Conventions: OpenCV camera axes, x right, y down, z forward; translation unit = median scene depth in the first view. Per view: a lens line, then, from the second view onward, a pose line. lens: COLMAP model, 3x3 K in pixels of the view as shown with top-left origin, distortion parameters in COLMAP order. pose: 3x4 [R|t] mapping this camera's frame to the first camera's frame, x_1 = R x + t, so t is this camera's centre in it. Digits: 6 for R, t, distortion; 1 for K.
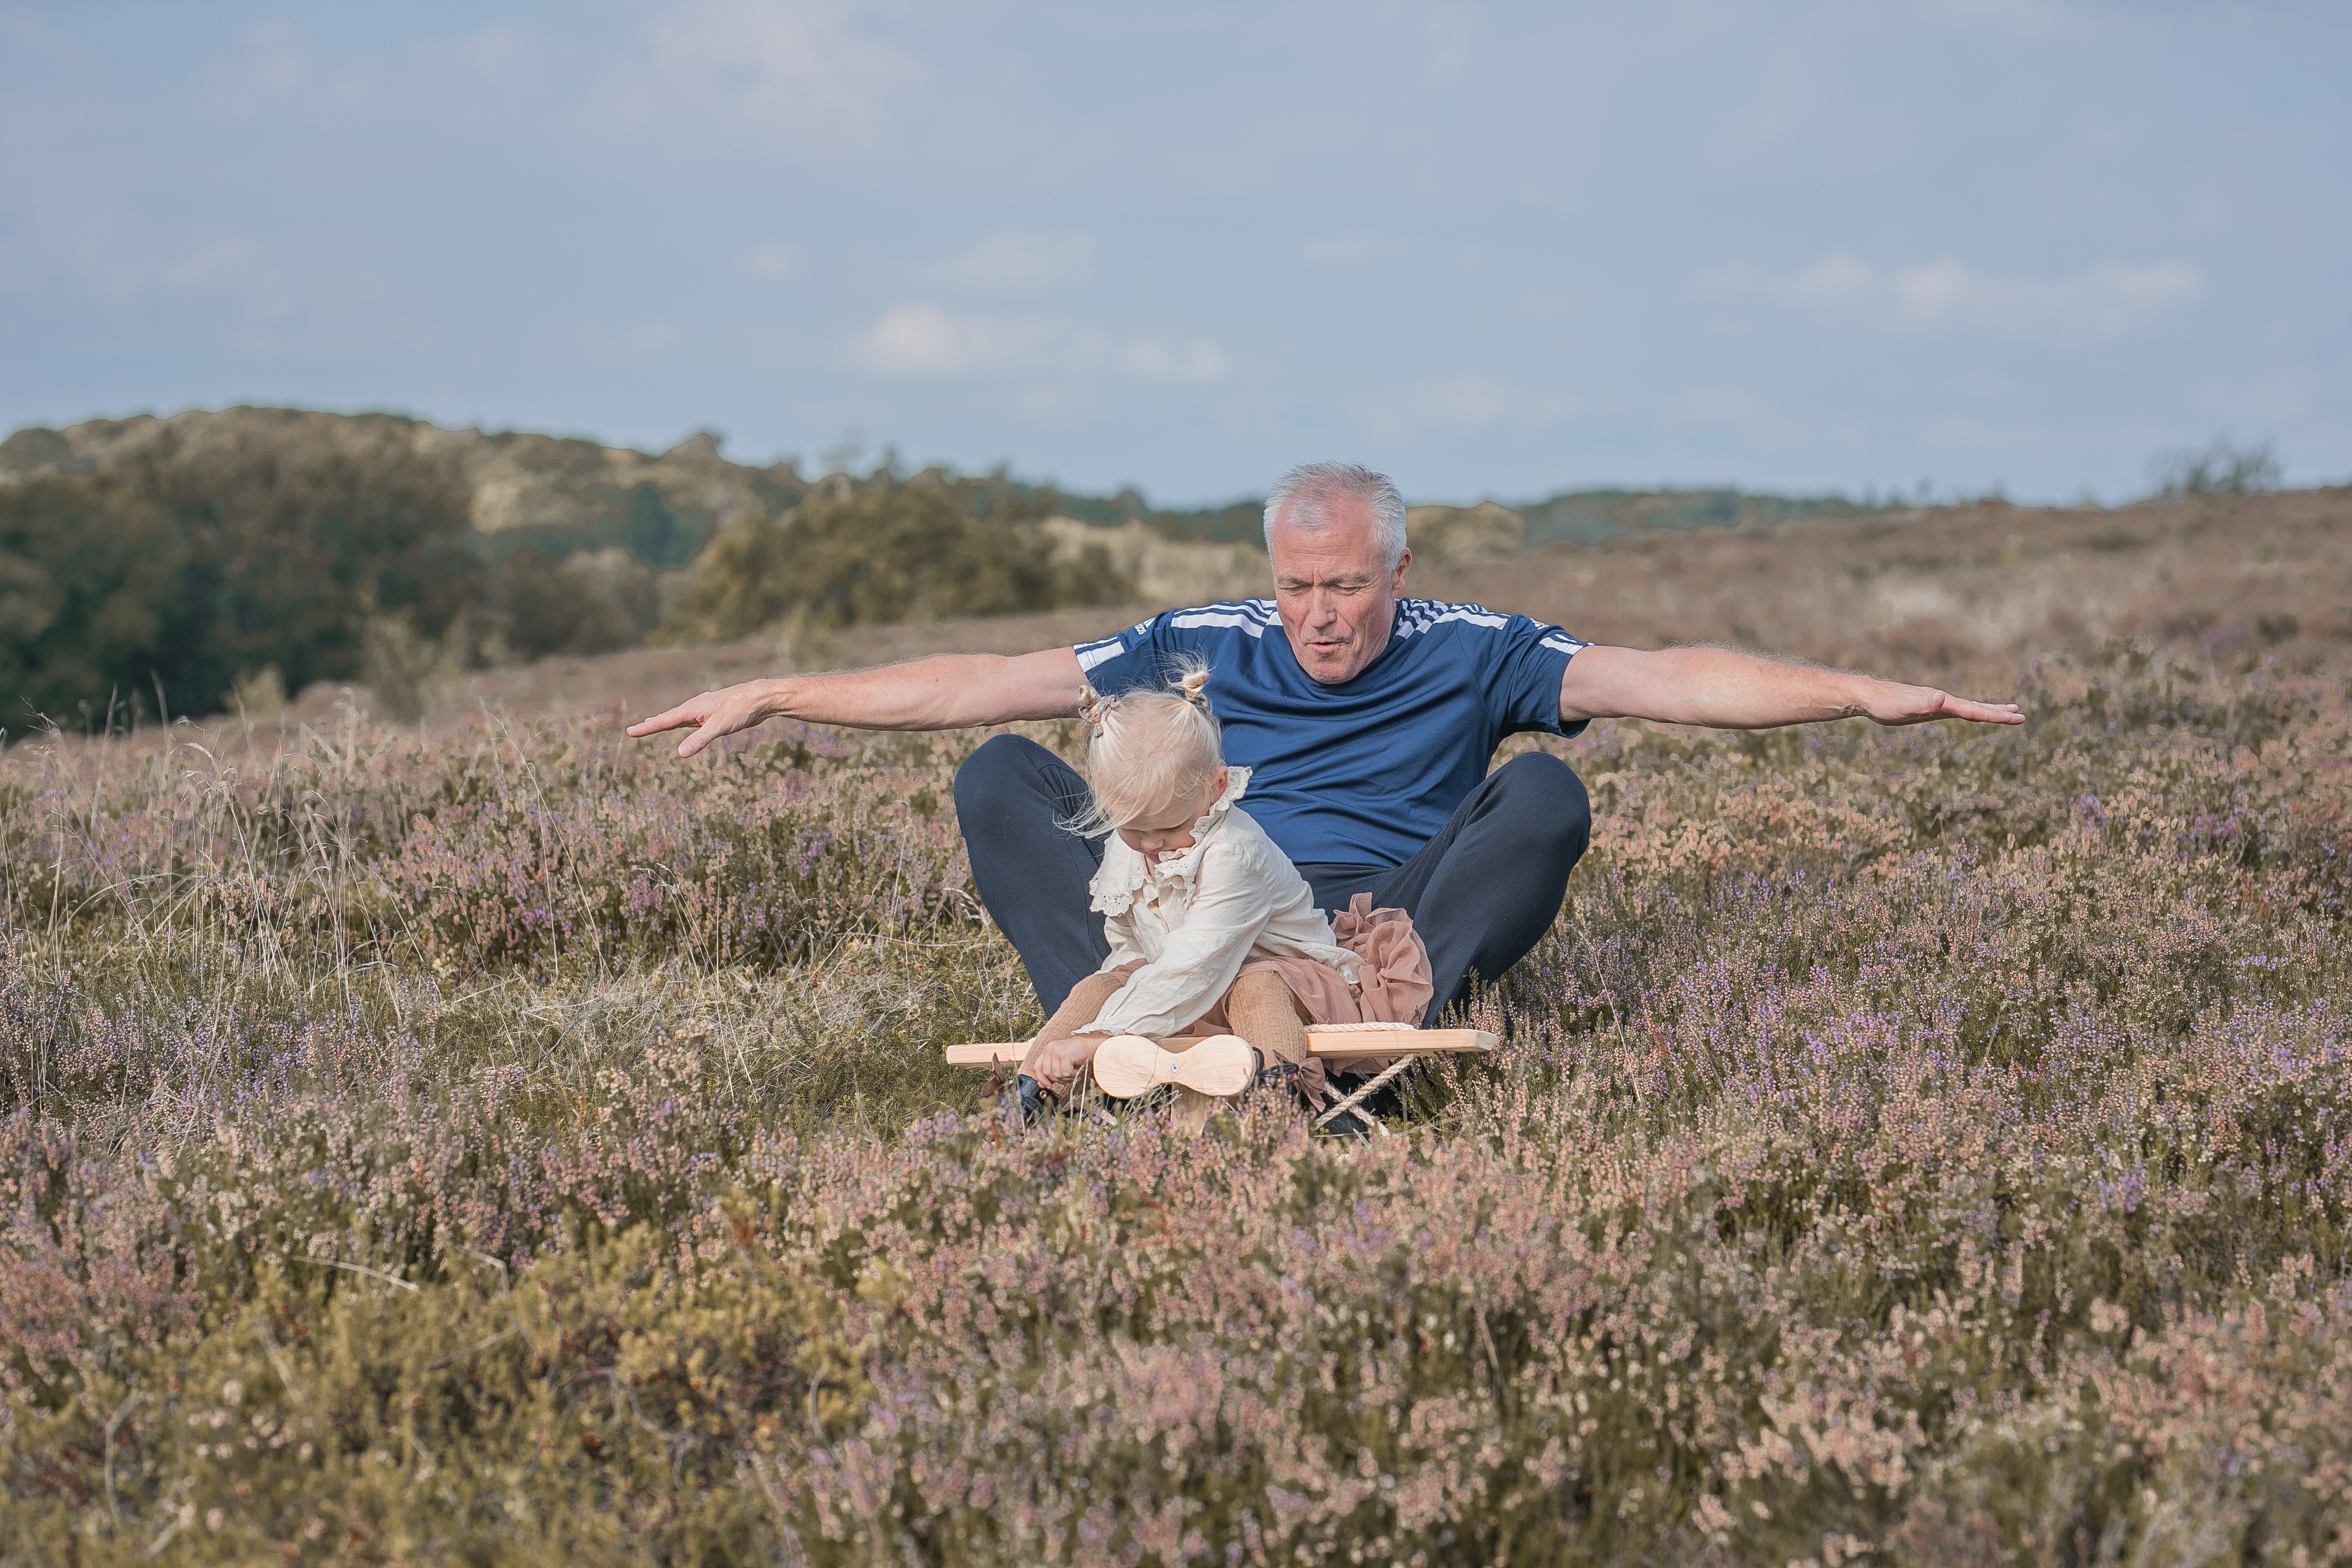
lens RADIAL K [[5714.4, 0, 1170.7], [0, 5714.4, 782.1], [0, 0, 1]] dist [0.052032, 0.000000]
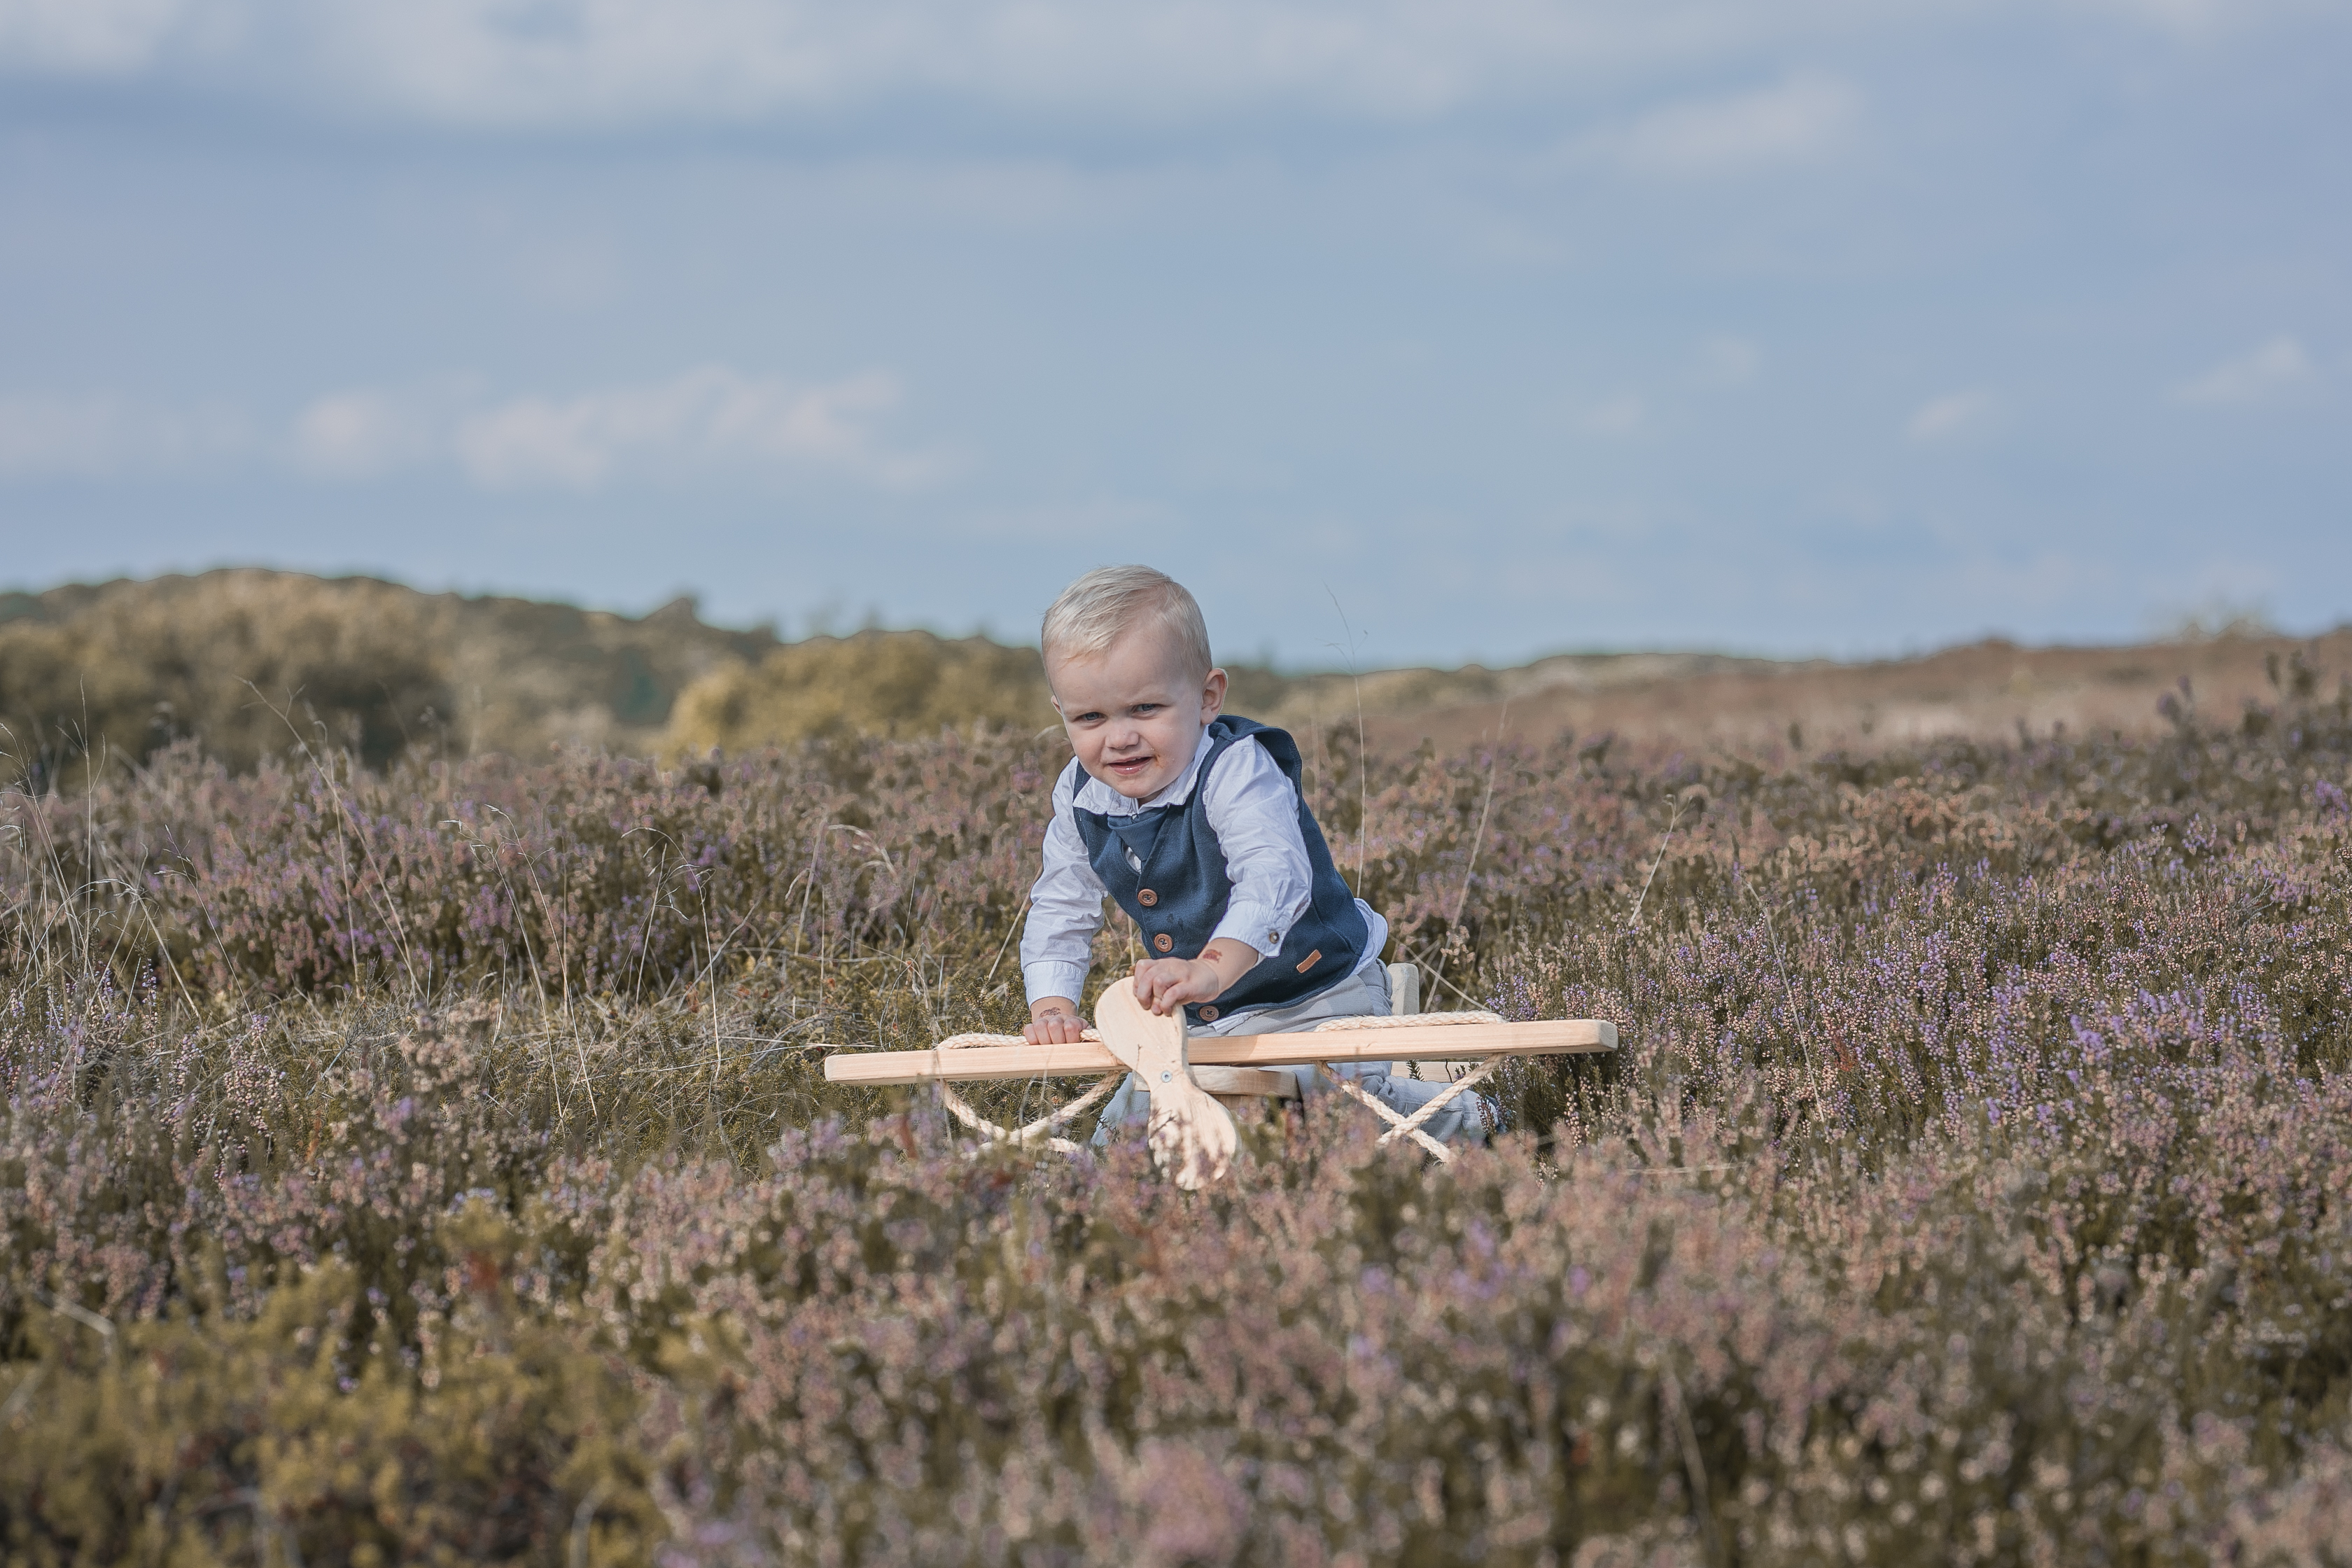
lens RADIAL K [[5714.4, 0, 1182.7], [0, 5714.4, 786.2], [0, 0, 1]] dist [0.052032, 0.000000]
pose [[0.999986, -0.001674, 0.005040, -0.001139], [0.001814, 0.999607, -0.027961, 0.040540], [-0.004991, 0.027970, 0.999596, 0.351927]]
